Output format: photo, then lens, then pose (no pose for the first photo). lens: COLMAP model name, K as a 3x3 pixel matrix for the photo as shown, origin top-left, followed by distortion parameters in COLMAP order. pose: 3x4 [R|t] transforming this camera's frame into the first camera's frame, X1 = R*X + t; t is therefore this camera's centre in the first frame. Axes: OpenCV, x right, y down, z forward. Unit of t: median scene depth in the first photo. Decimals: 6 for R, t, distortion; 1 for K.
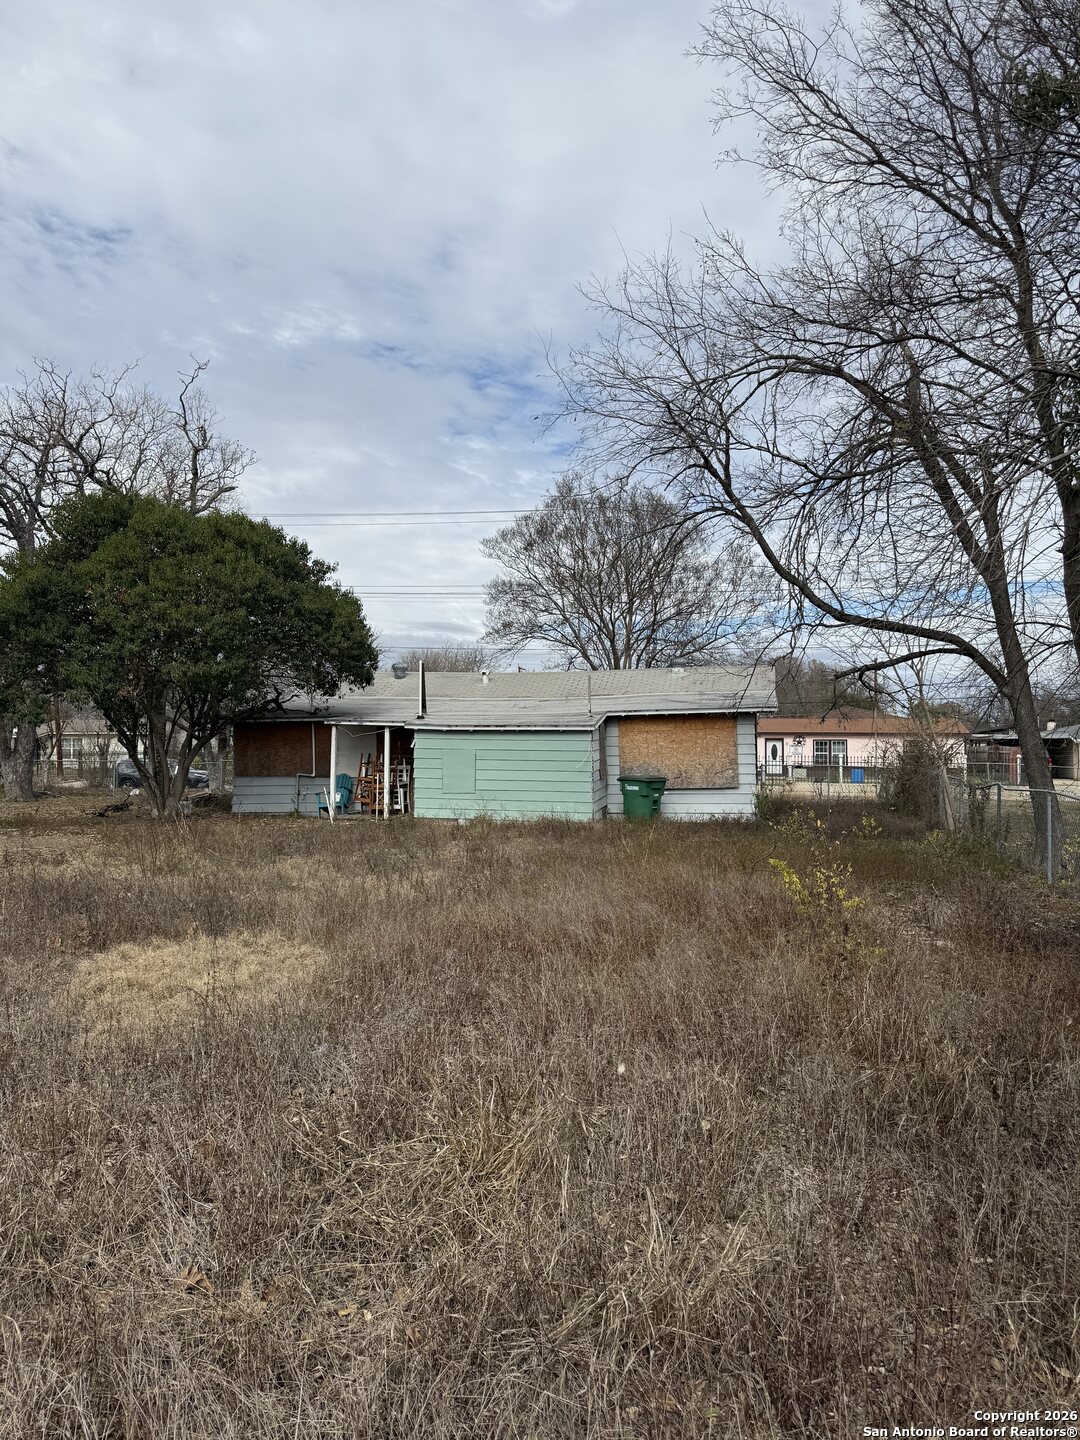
lens RADIAL K [[997.9, 0, 543.8], [0, 997.9, 694.1], [0, 0, 1]] dist [0.134981, -0.157250]
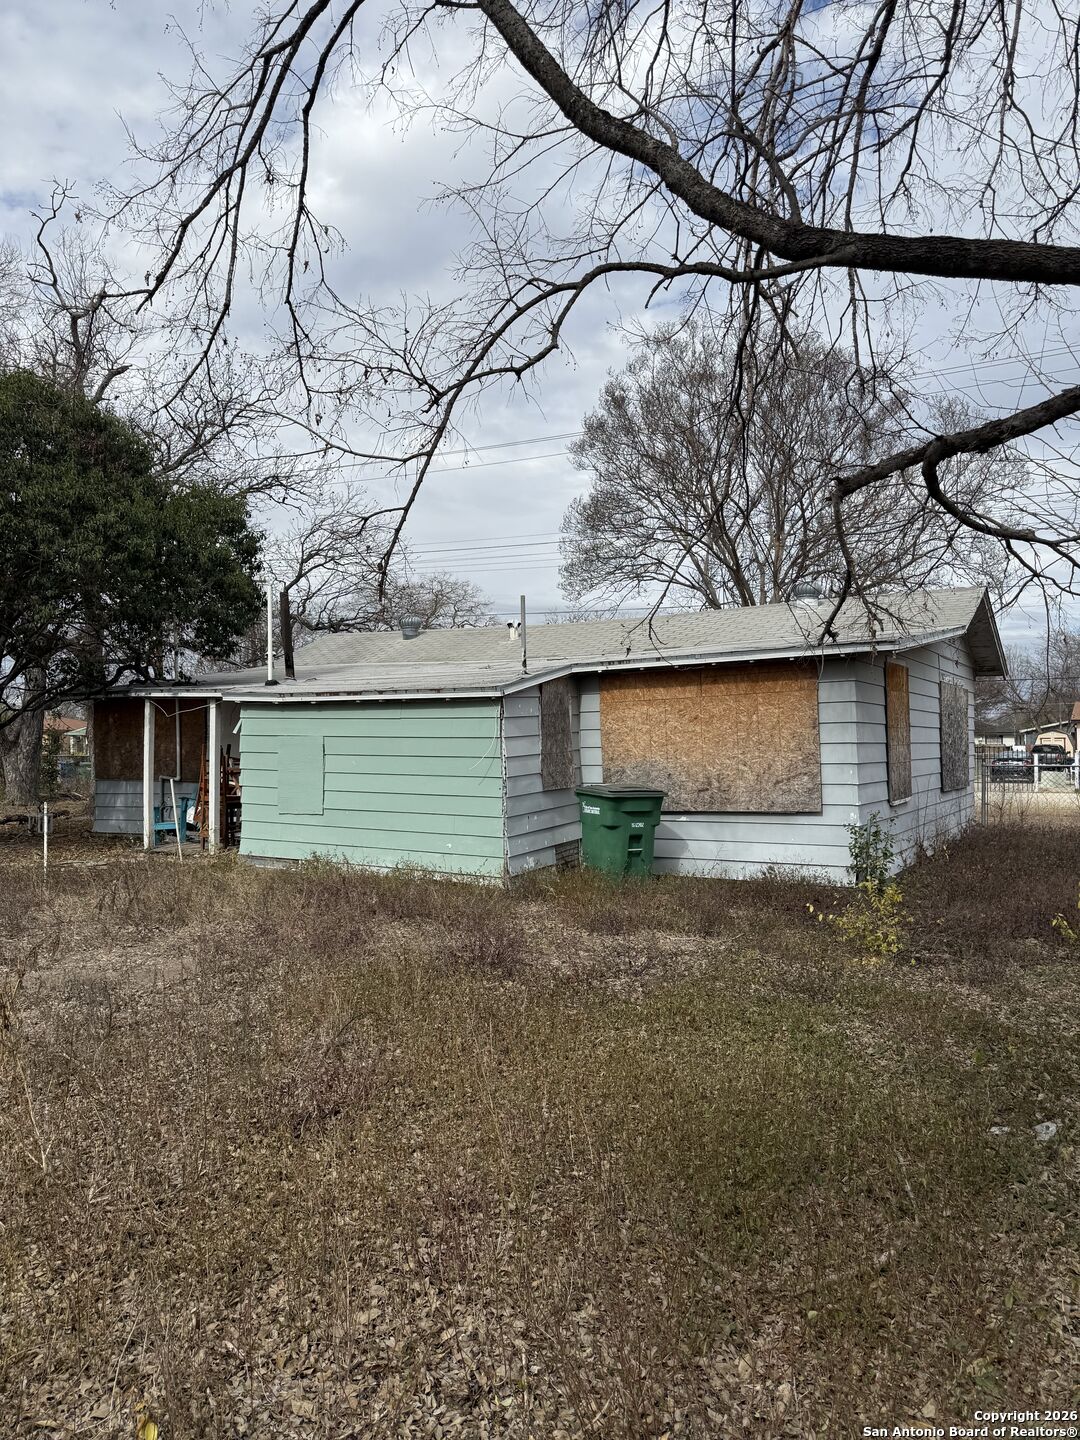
lens RADIAL K [[997.9, 0, 543.8], [0, 997.9, 694.1], [0, 0, 1]] dist [0.134981, -0.157250]
pose [[0.948545, -0.018884, -0.316080, 0.221236], [0.019823, 0.999803, -0.000244, 0.033620], [0.316023, -0.006034, 0.948732, 0.497495]]
